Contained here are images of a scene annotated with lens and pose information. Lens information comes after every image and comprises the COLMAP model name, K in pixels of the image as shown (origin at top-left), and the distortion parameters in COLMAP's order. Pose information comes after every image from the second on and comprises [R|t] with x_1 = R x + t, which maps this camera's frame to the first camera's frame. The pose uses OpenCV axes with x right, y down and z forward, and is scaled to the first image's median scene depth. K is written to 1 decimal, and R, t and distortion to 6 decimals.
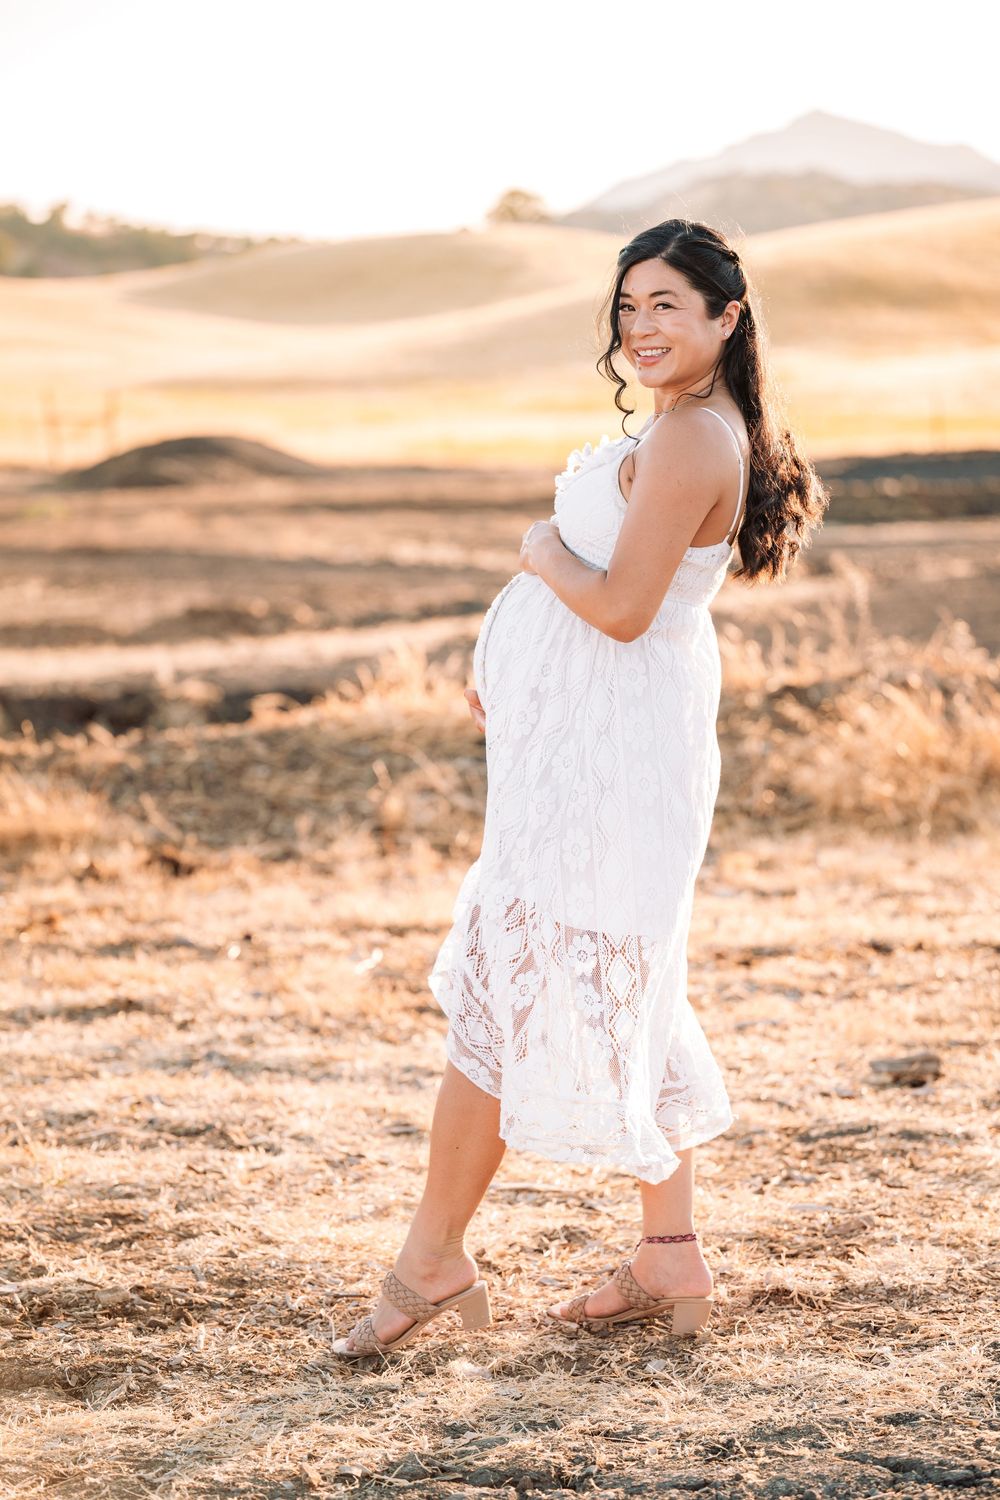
lens RADIAL K [[3889.7, 0, 500.0], [0, 3889.7, 749.9], [0, 0, 1]] dist [0.058716, 0.000000]
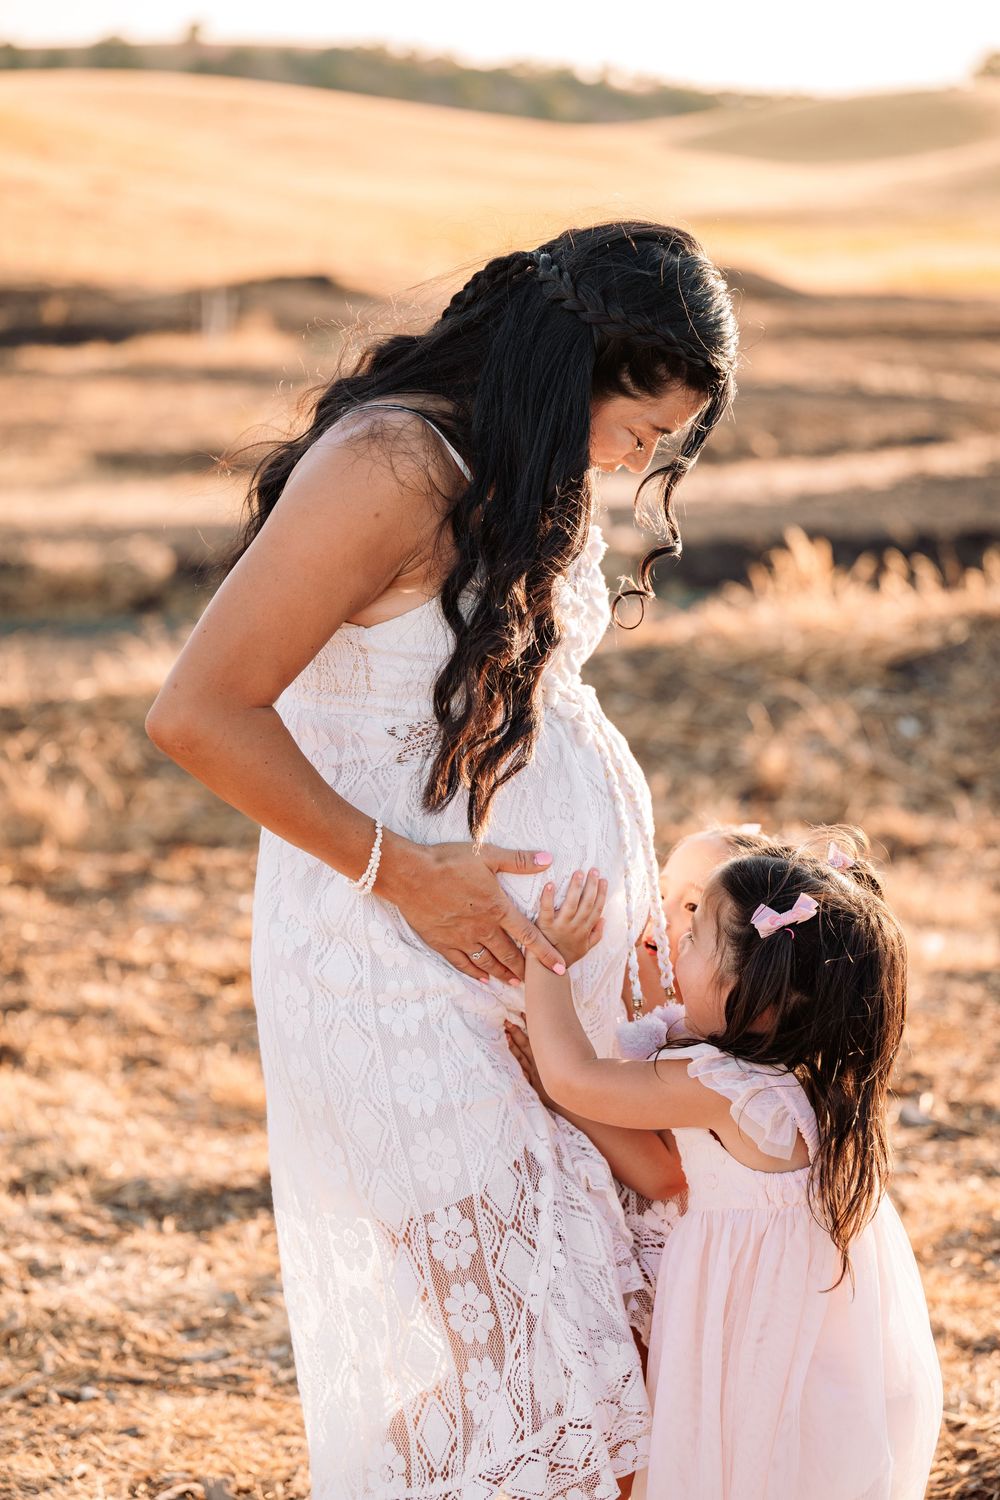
lens RADIAL K [[3212.3, 0, 500.1], [0, 3212.3, 749.7], [0, 0, 1]] dist [-0.079839, 0.000000]
pose [[0.989192, 0.014817, -0.145873, 0.012532], [-0.004492, 0.997476, 0.070858, -0.032020], [0.146555, -0.069437, 0.986763, 0.311314]]
